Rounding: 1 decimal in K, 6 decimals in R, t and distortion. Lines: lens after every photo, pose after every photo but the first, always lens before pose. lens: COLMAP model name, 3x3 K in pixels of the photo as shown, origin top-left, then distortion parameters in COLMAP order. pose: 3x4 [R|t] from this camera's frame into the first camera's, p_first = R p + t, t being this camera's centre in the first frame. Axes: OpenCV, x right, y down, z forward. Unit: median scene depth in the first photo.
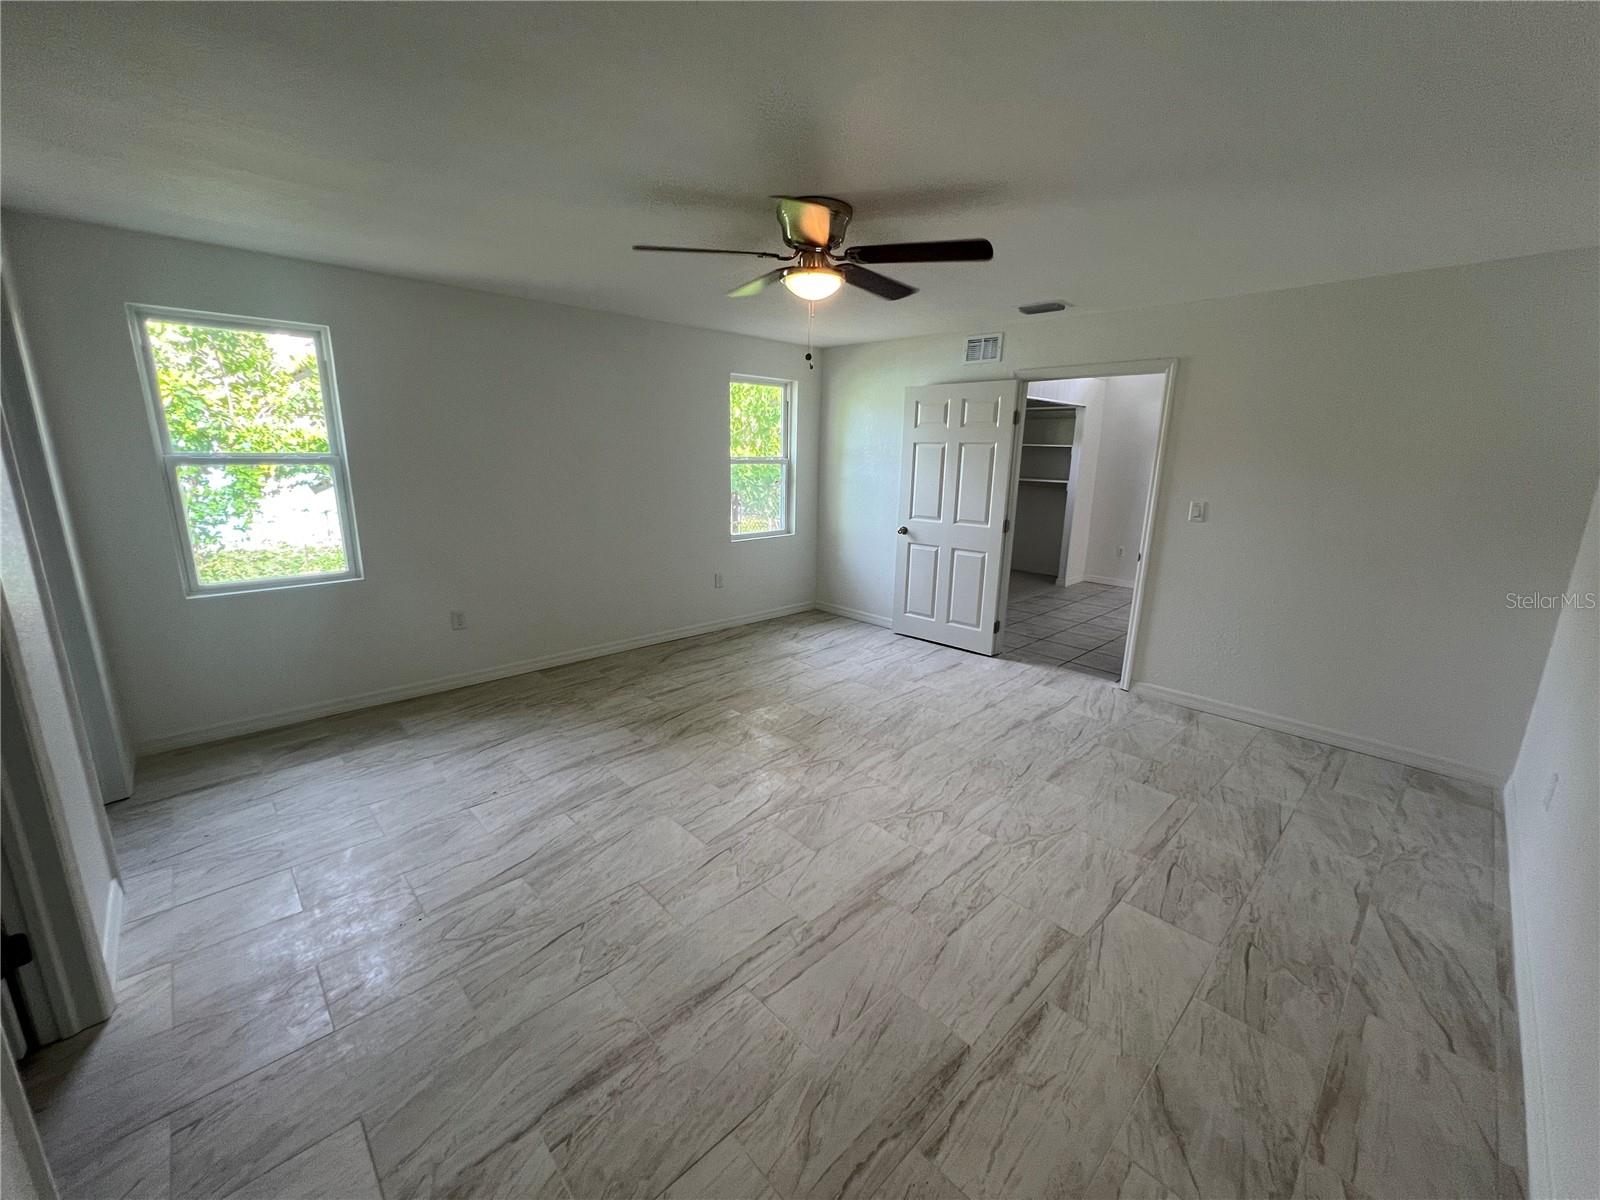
lens RADIAL K [[637.6, 0, 801.9], [0, 637.6, 602.7], [0, 0, 1]] dist [0.000720, 0.000555]
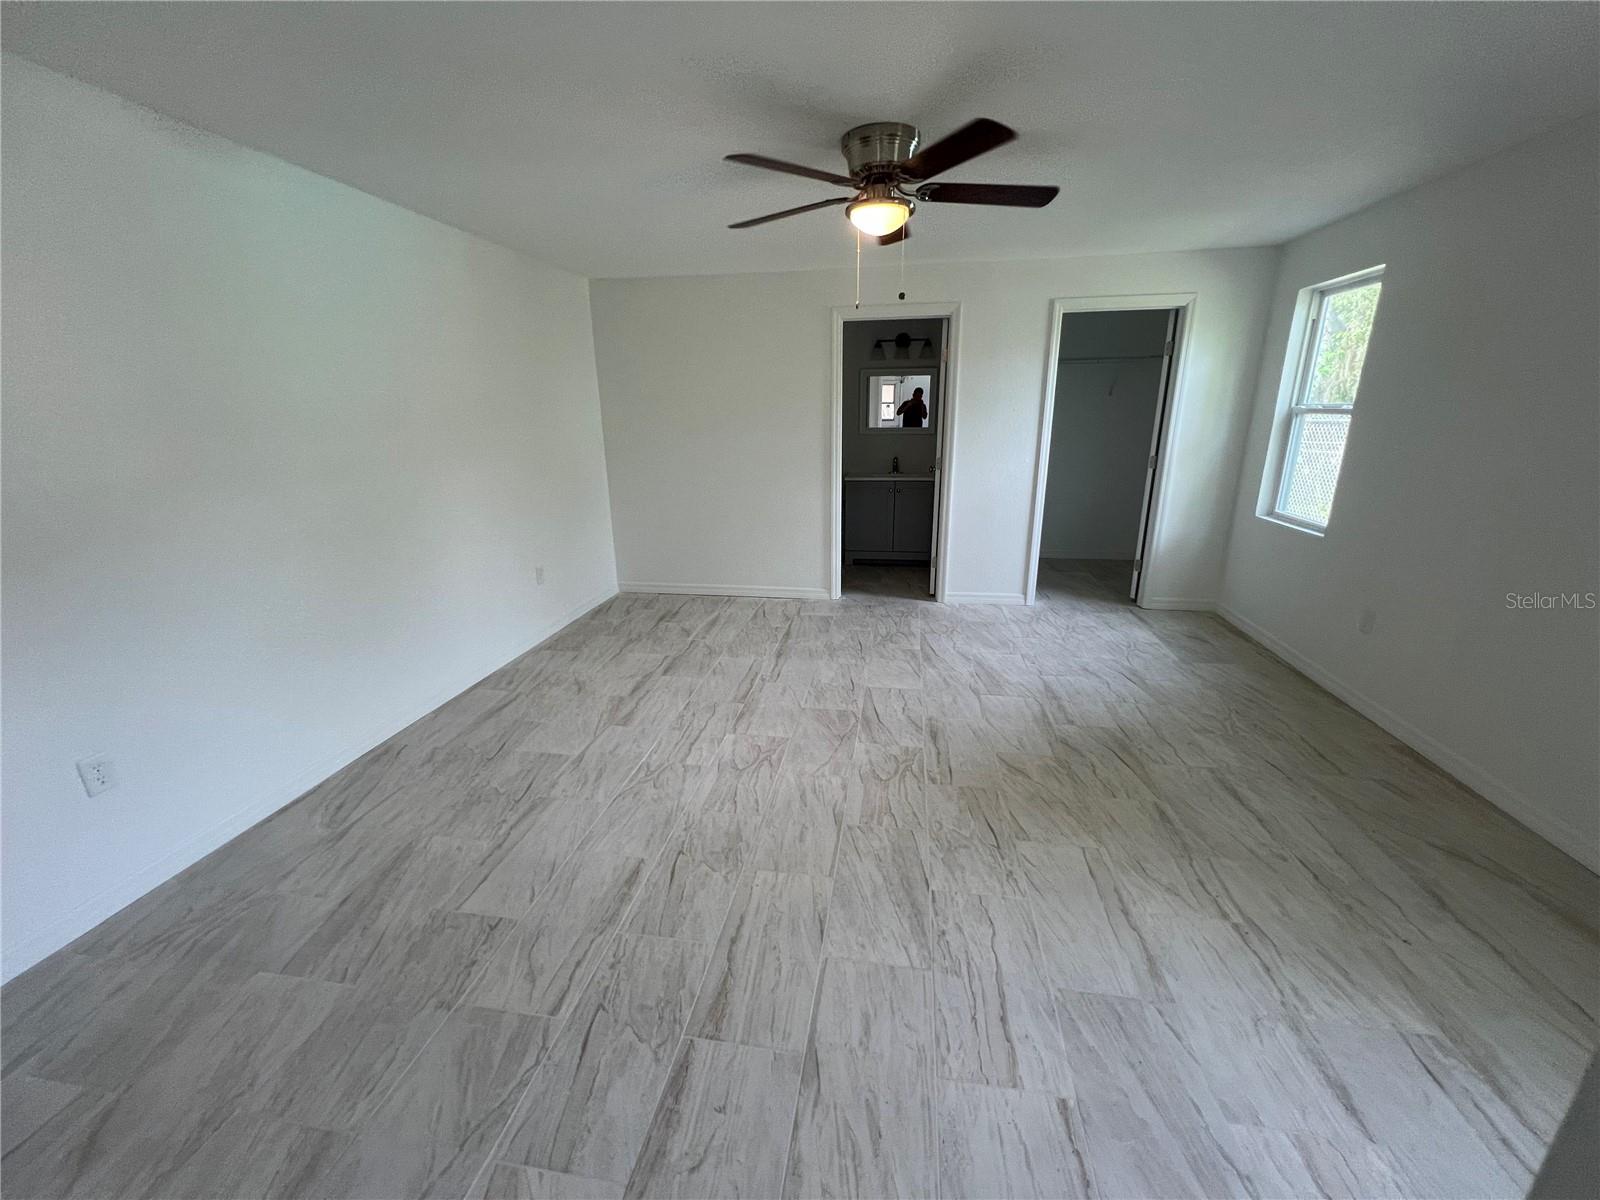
lens RADIAL K [[637.6, 0, 806.5], [0, 637.6, 594.4], [0, 0, 1]] dist [0.000720, 0.000555]
pose [[-0.794537, 0.164512, -0.584506, 0.634639], [-0.145249, 0.883163, 0.446011, -0.344641], [0.589588, 0.439271, -0.677810, 1.524617]]
